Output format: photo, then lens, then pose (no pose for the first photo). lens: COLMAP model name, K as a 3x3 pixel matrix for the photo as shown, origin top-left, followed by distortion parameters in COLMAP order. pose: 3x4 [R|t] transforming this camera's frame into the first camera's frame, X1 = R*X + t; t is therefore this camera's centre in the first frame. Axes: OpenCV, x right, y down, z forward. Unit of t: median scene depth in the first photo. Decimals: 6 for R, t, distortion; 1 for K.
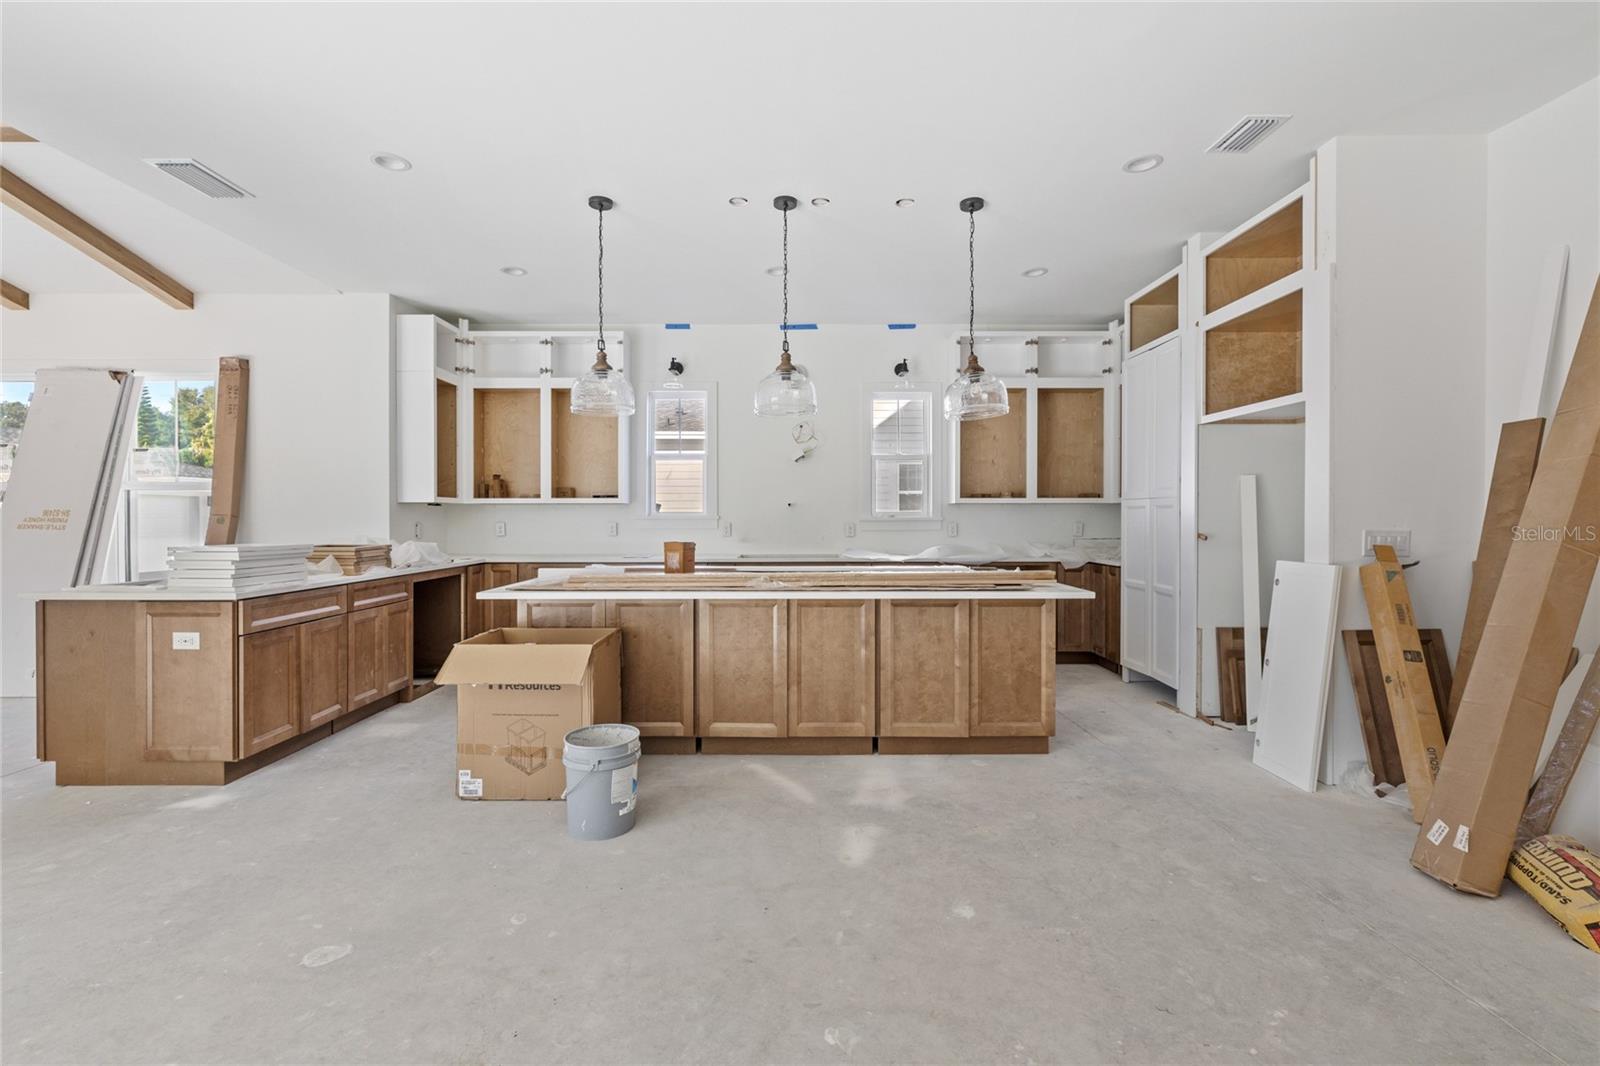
lens RADIAL K [[688.1, 0, 790.5], [0, 688.1, 524.6], [0, 0, 1]] dist [0.002812, -0.000313]
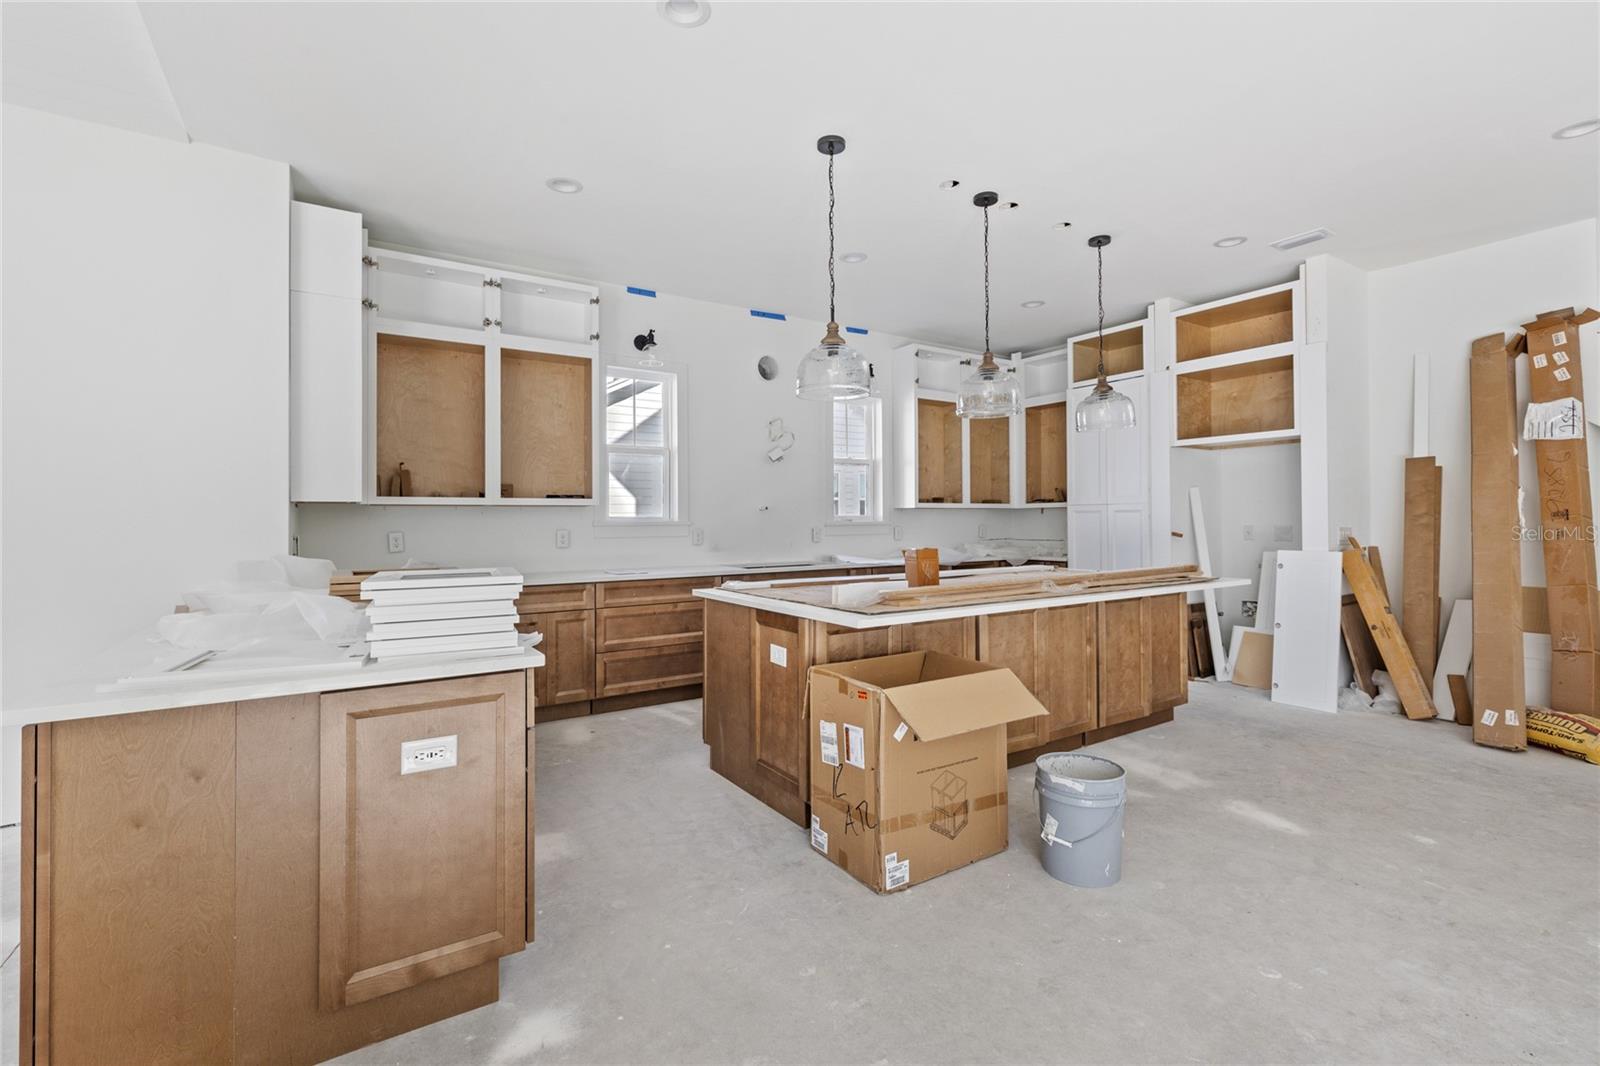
lens RADIAL K [[709.0, 0, 798.6], [0, 709.0, 518.2], [0, 0, 1]] dist [-0.000636, 0.000460]
pose [[0.835480, -0.002513, 0.549515, -0.852701], [0.012122, 0.999830, -0.013858, -0.004069], [-0.549388, 0.018239, 0.835369, 0.341207]]
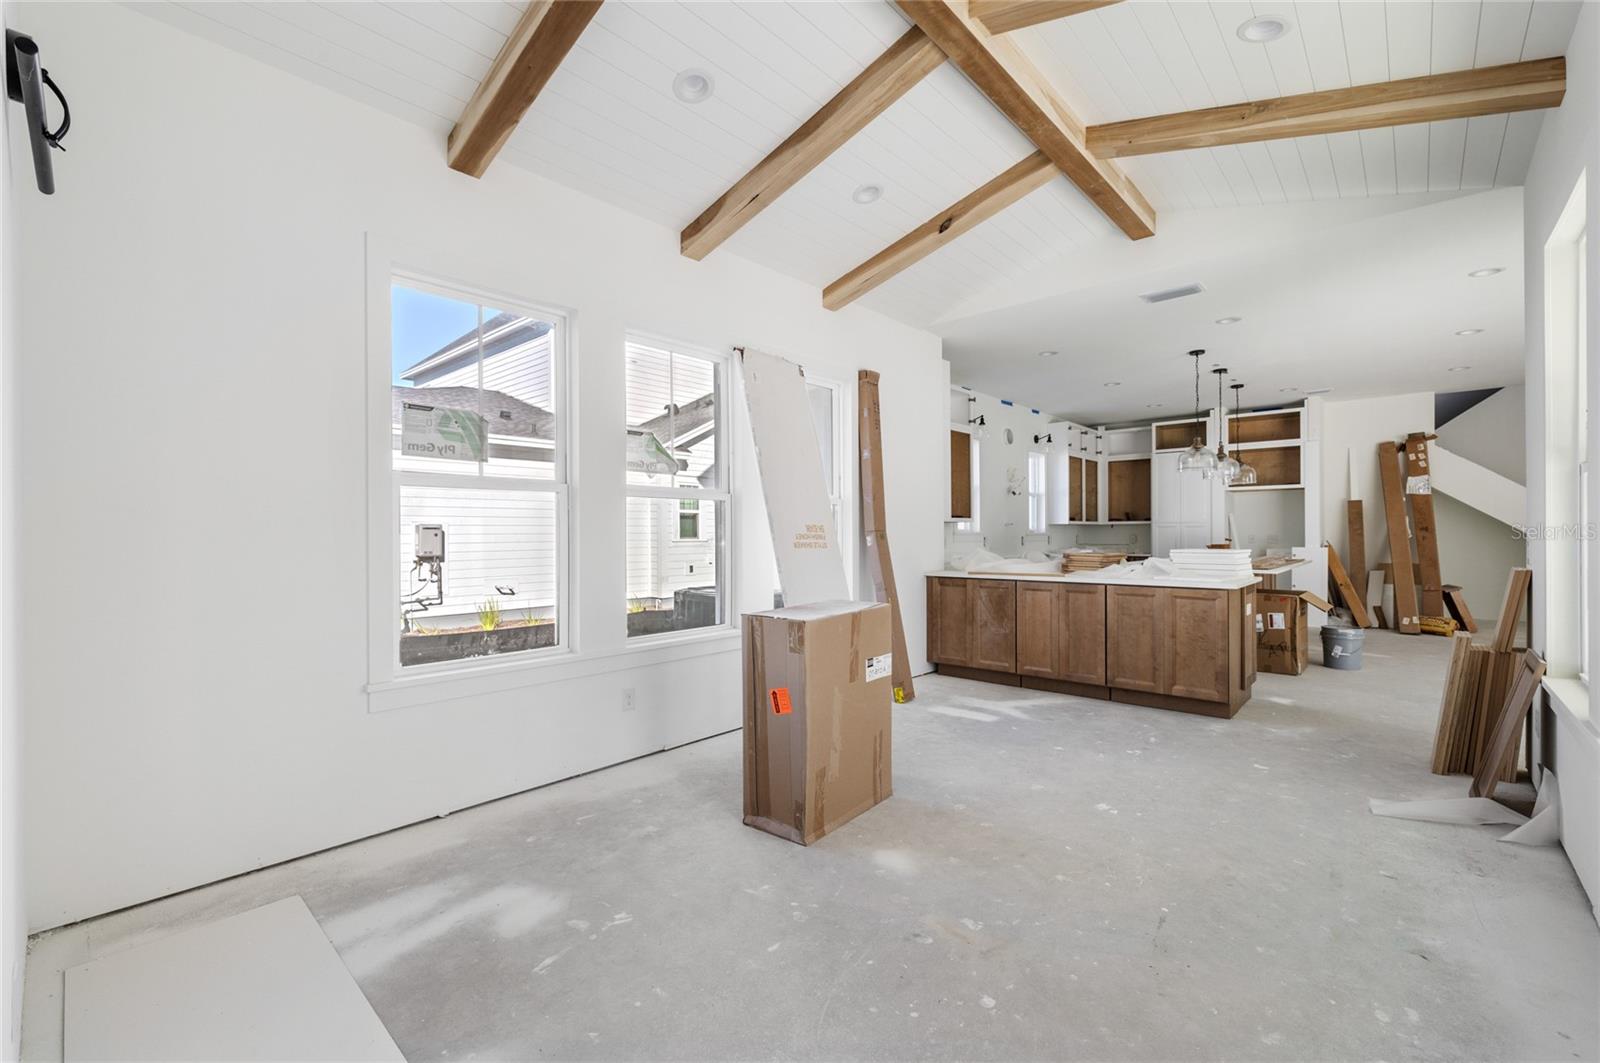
lens RADIAL K [[688.1, 0, 783.9], [0, 688.1, 536.3], [0, 0, 1]] dist [0.002812, -0.000313]
pose [[0.672437, -0.006752, 0.740124, -2.511238], [0.013306, 0.999907, -0.002968, -0.007845], [-0.740035, 0.011844, 0.672464, 0.658463]]
